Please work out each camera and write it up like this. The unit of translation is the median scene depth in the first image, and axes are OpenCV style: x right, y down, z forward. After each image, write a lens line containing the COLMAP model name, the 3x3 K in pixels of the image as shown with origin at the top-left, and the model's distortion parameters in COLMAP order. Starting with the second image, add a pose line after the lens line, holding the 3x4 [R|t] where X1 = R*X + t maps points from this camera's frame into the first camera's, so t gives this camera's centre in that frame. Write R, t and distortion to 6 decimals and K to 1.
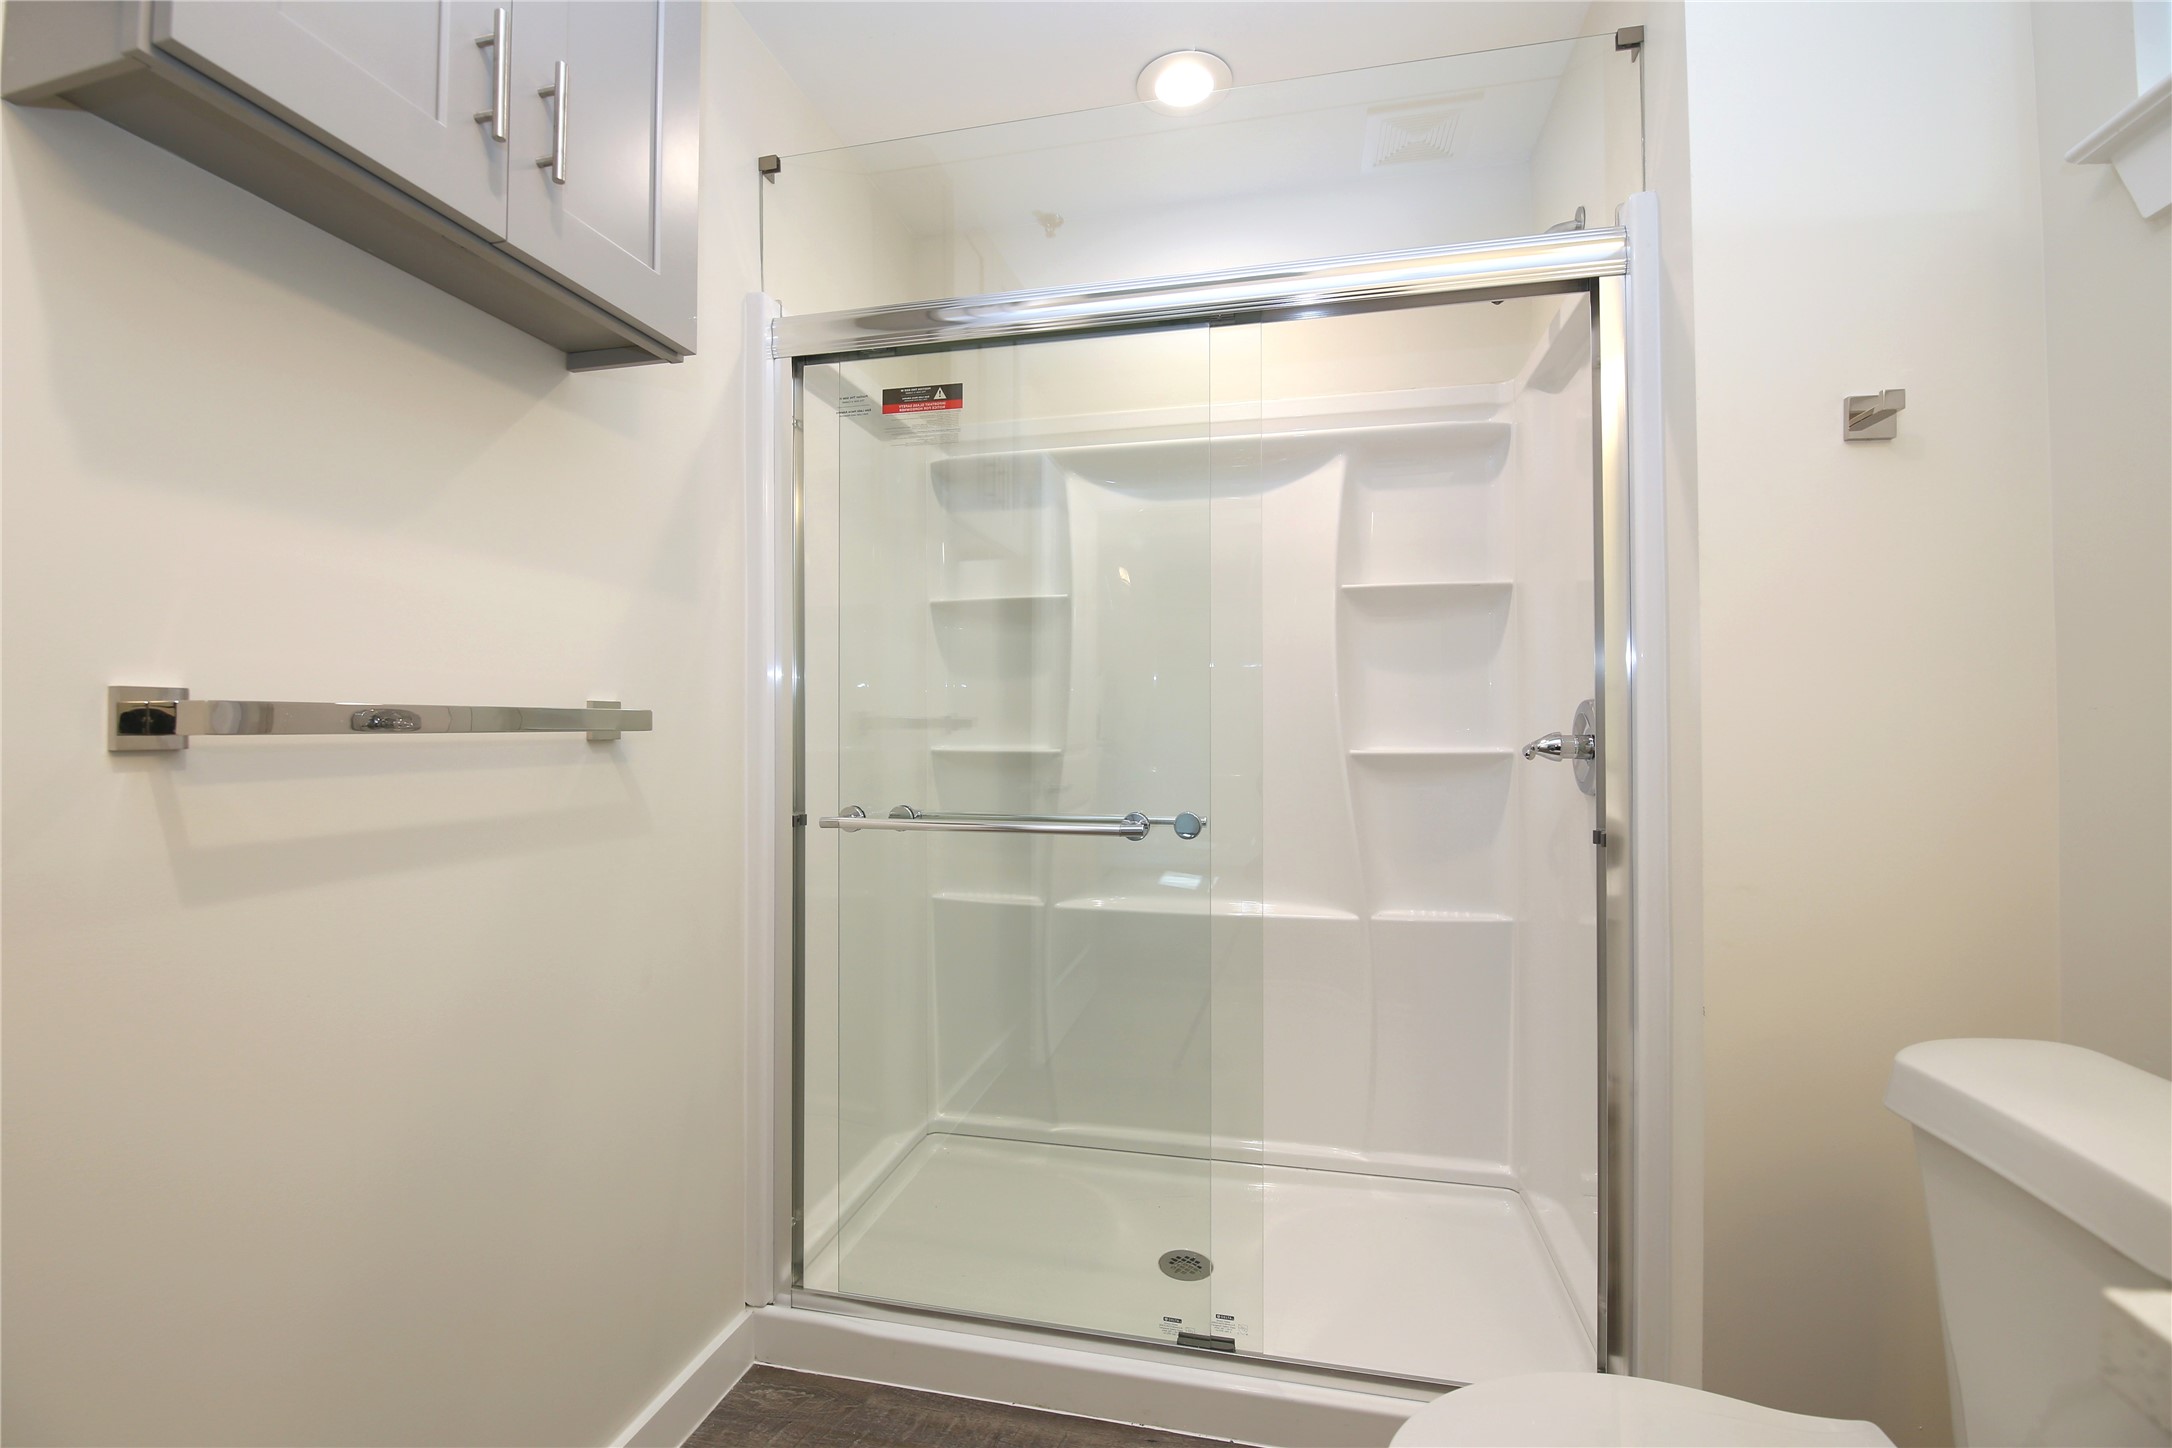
lens RADIAL K [[939.5, 0, 1091.6], [0, 939.5, 718.0], [0, 0, 1]] dist [-0.015352, -0.000044]
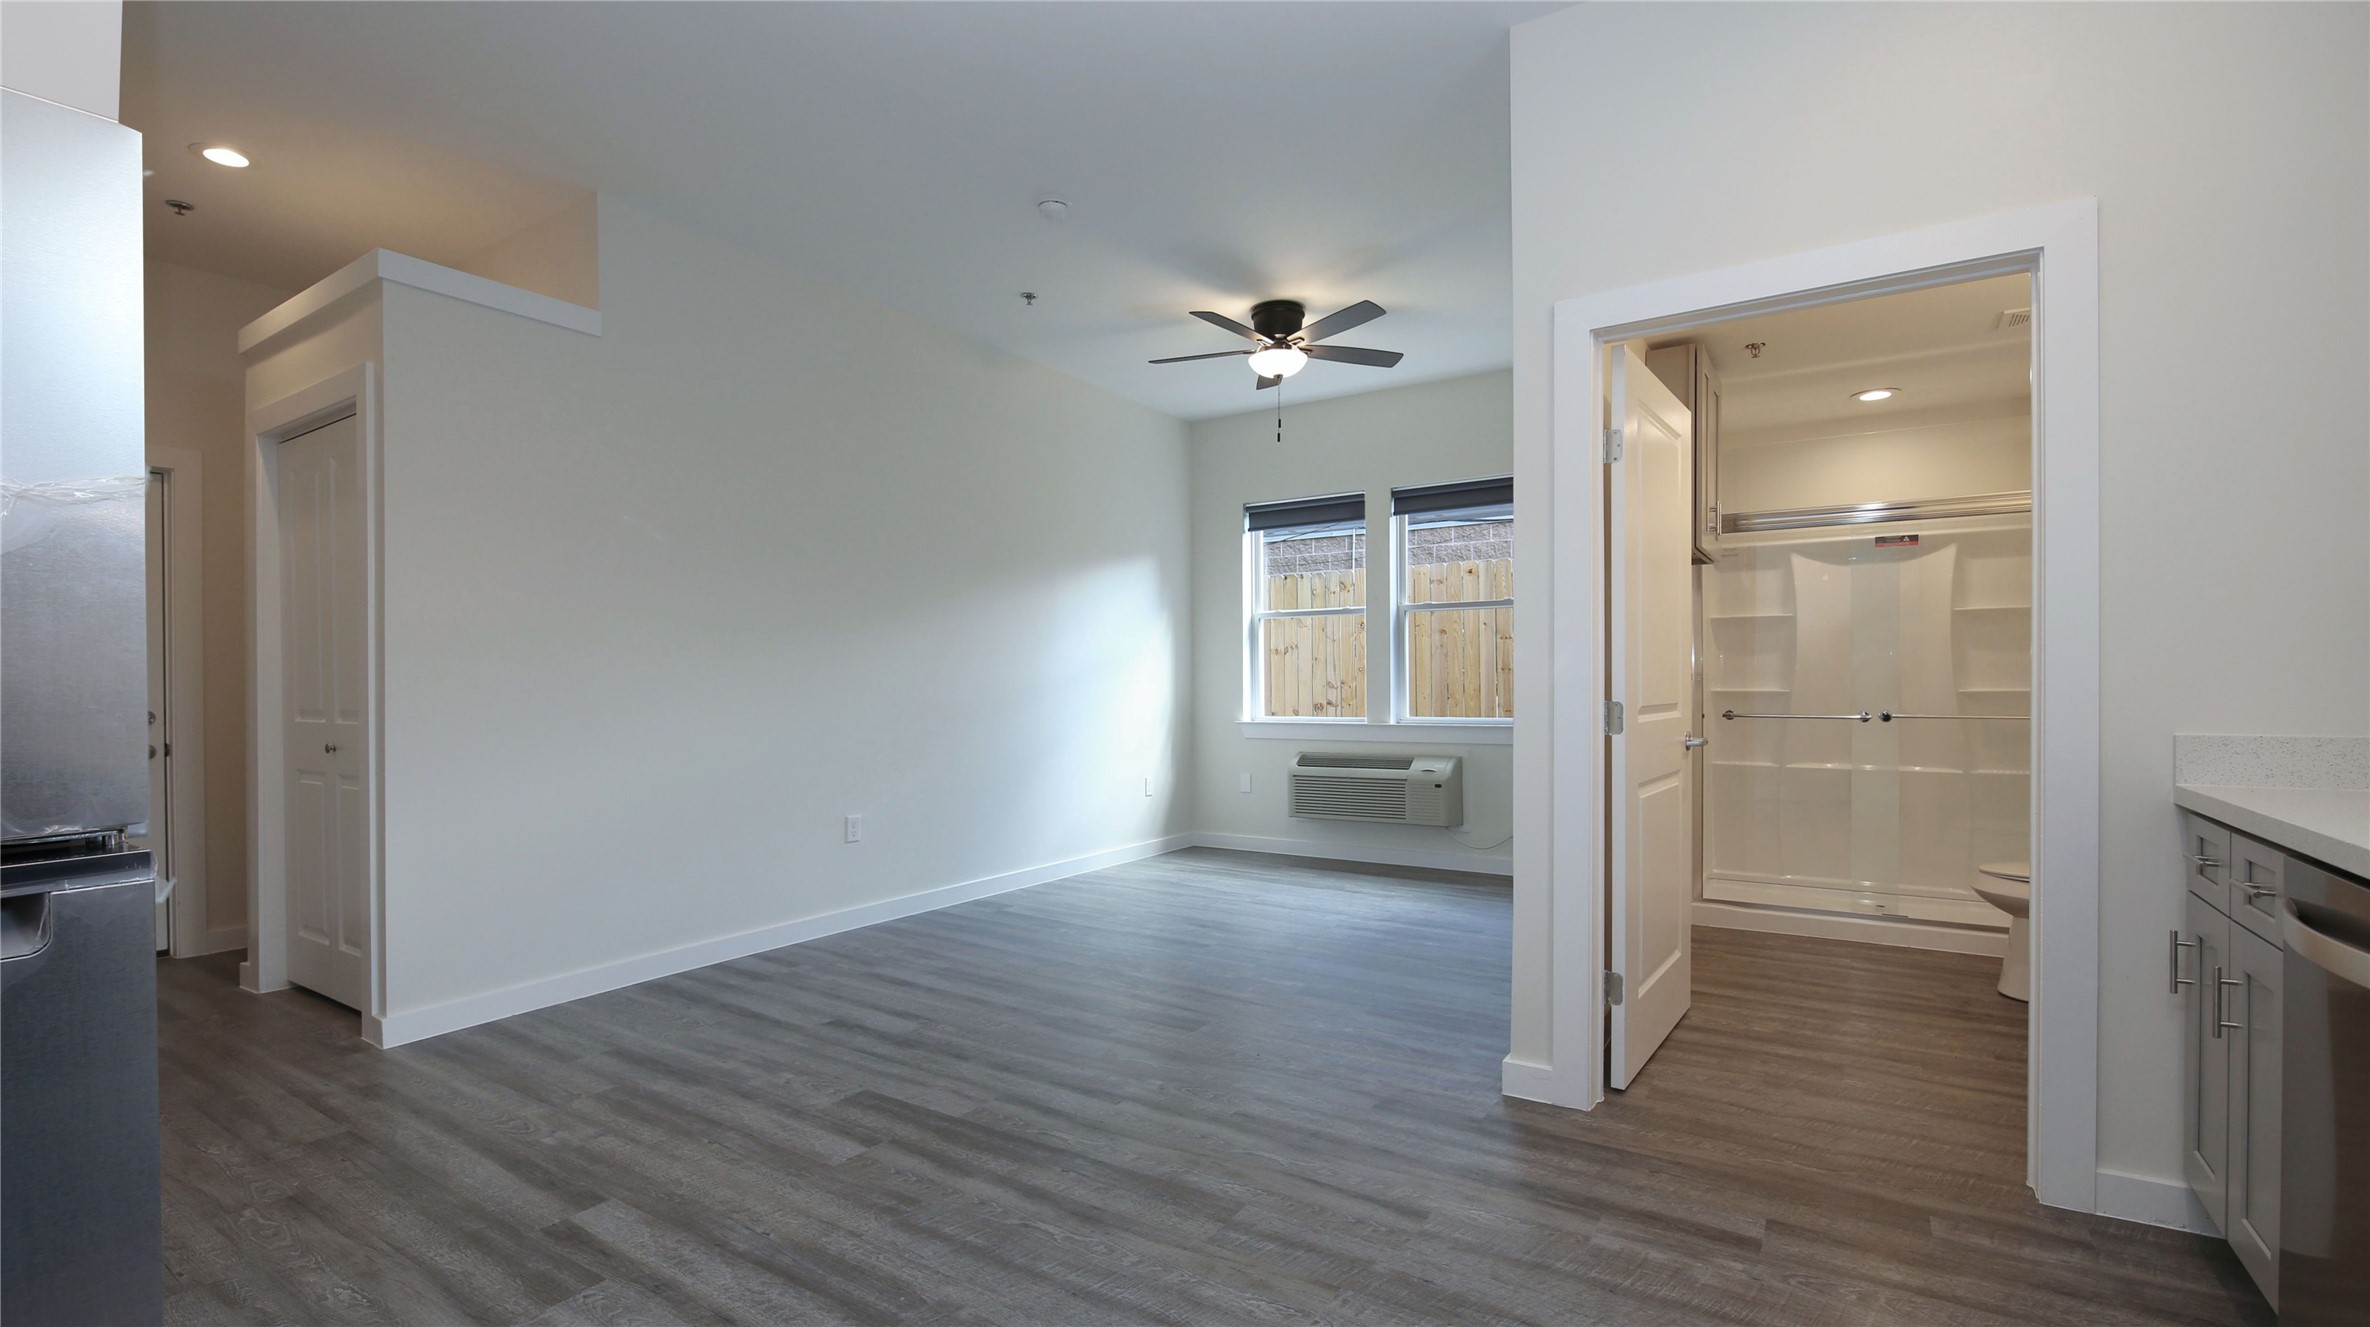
lens RADIAL K [[1004.6, 0, 1185.0], [0, 1004.6, 663.5], [0, 0, 1]] dist [-0.002686, -0.000426]
pose [[0.940908, -0.007946, -0.338569, -0.600596], [0.007338, 0.999968, -0.003077, -0.031032], [0.338583, 0.000411, 0.940936, -1.698768]]
